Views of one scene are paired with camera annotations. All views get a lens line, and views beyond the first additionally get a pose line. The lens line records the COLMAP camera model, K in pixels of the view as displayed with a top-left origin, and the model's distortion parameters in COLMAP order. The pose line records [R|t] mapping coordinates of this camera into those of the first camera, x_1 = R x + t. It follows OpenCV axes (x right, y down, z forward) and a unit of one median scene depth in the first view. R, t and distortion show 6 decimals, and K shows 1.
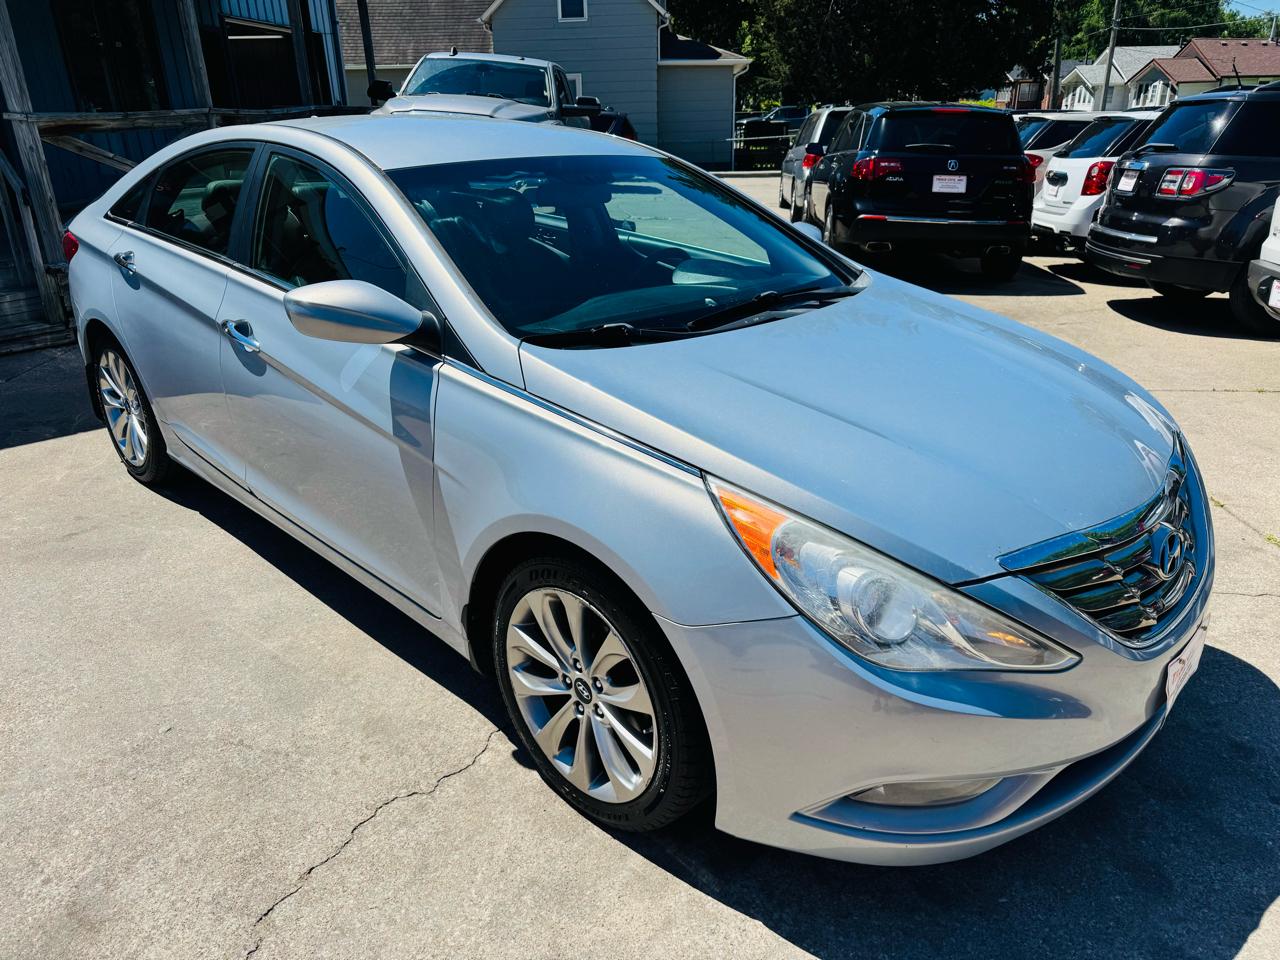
lens RADIAL K [[894.7, 0, 631.6], [0, 894.7, 480.9], [0, 0, 1]] dist [-0.002167, -0.007013]
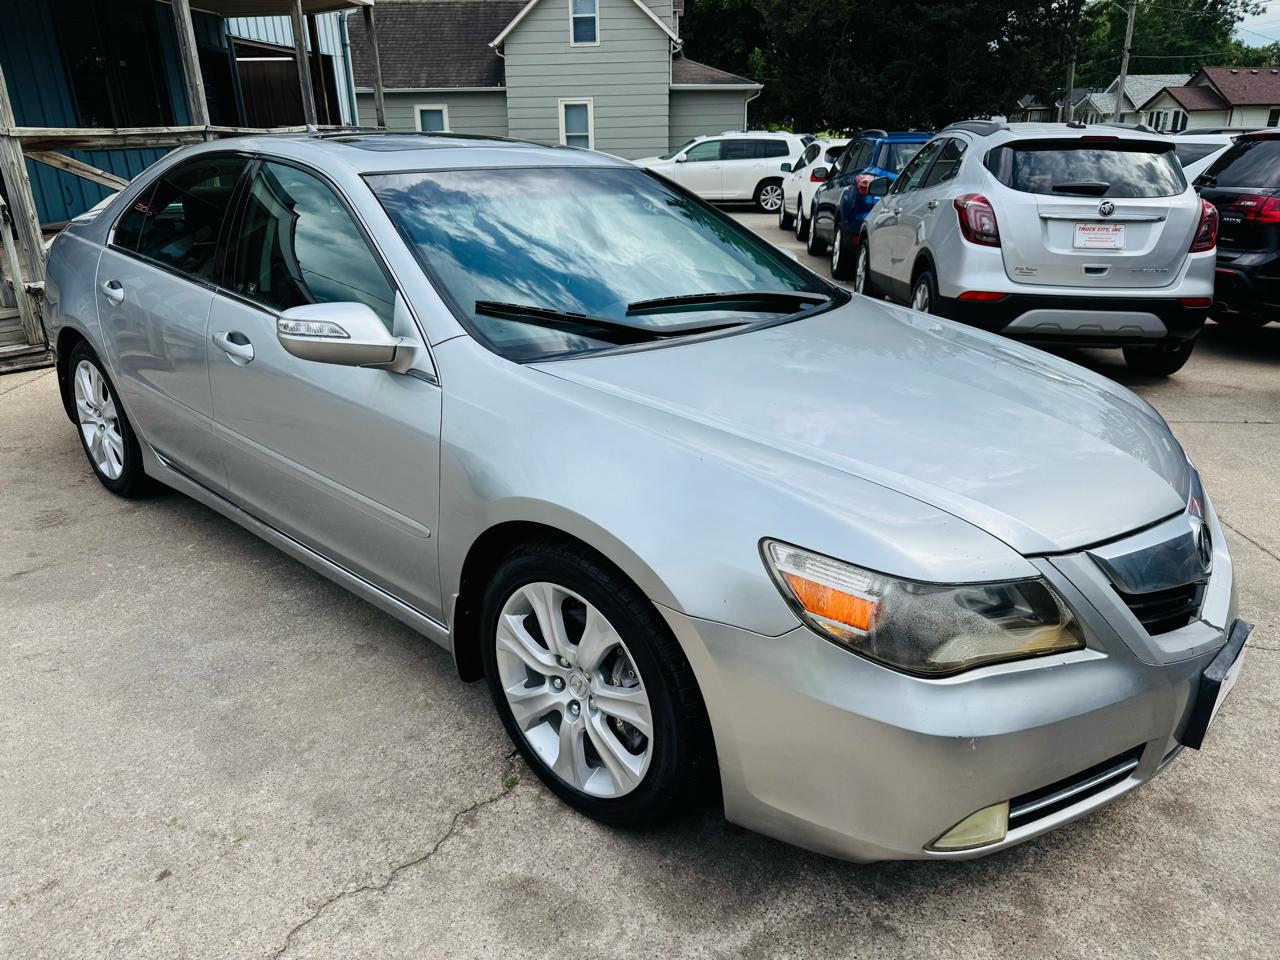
lens RADIAL K [[894.7, 0, 631.6], [0, 894.7, 480.9], [0, 0, 1]] dist [-0.002167, -0.007013]
pose [[0.999903, 0.008350, -0.011150, 0.019274], [-0.008621, 0.999663, -0.024506, -0.022884], [0.010941, 0.024599, 0.999638, 0.098945]]
